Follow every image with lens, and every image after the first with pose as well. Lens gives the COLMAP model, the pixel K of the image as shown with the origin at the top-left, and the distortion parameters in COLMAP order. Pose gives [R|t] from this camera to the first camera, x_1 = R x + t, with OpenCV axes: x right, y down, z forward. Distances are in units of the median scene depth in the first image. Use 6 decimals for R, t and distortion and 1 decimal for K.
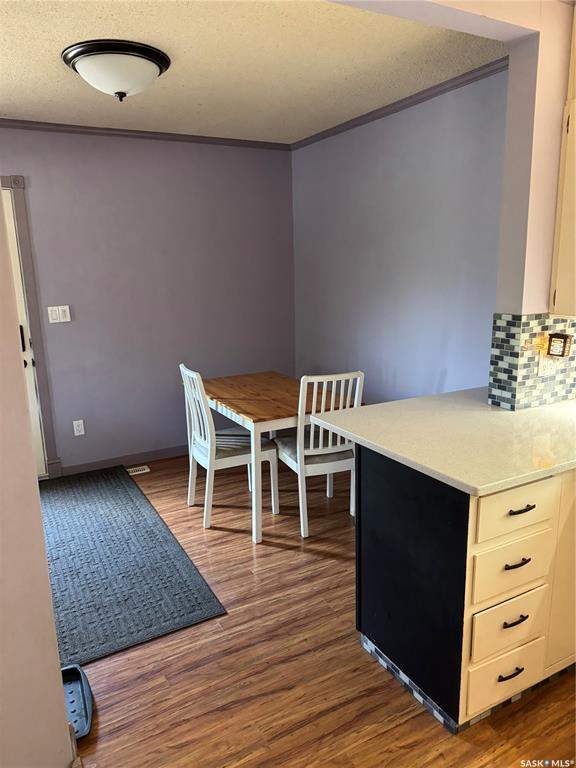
lens RADIAL K [[546.1, 0, 289.0], [0, 546.1, 385.4], [0, 0, 1]] dist [0.002102, -0.002842]
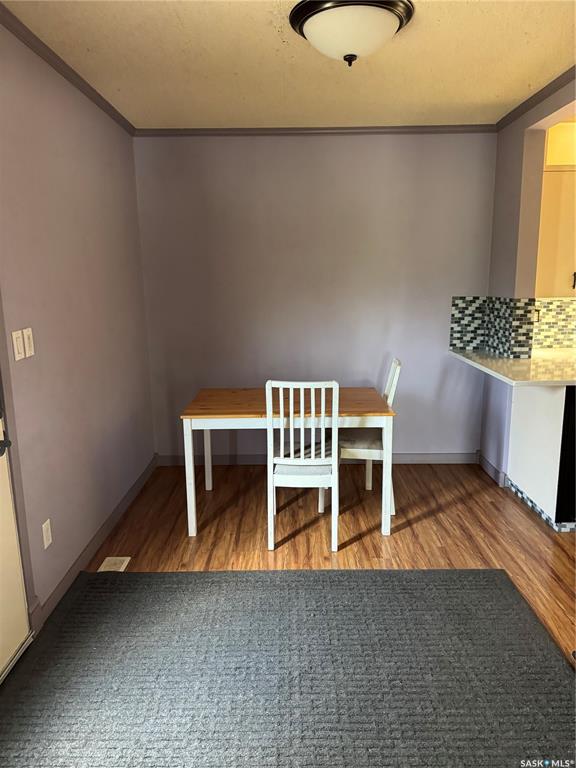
lens RADIAL K [[546.1, 0, 289.5], [0, 546.1, 382.5], [0, 0, 1]] dist [0.002102, -0.002842]
pose [[0.474739, -0.155726, 0.866240, -1.292307], [0.186256, 0.979707, 0.074048, -0.131493], [-0.860193, 0.126189, 0.494110, 0.808956]]
